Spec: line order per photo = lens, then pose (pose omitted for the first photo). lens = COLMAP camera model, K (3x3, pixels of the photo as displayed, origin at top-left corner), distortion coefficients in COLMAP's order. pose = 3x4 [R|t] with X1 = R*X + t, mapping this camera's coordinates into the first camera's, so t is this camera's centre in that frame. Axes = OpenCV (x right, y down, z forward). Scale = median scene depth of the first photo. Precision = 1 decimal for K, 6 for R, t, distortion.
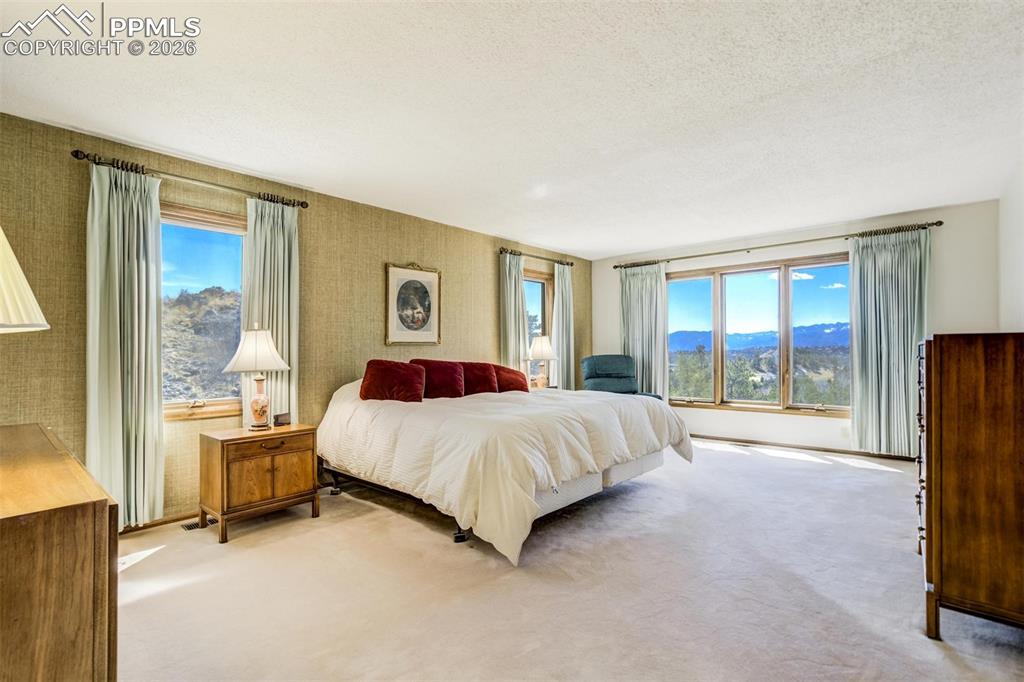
lens RADIAL K [[466.3, 0, 513.9], [0, 466.3, 356.3], [0, 0, 1]] dist [-0.041131, 0.020702]
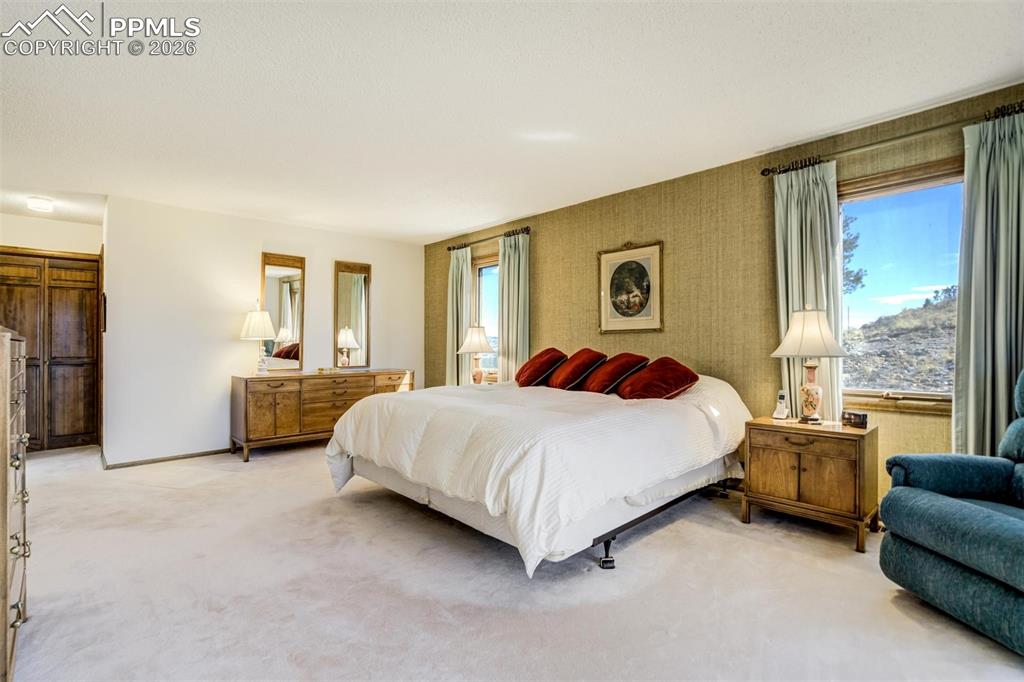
lens RADIAL K [[477.2, 0, 508.3], [0, 477.2, 342.5], [0, 0, 1]] dist [-0.052998, 0.022956]
pose [[-0.078744, 0.018369, -0.996726, 0.732888], [0.004420, 0.999827, 0.018077, -0.023707], [0.996885, -0.002982, -0.078812, 0.844141]]
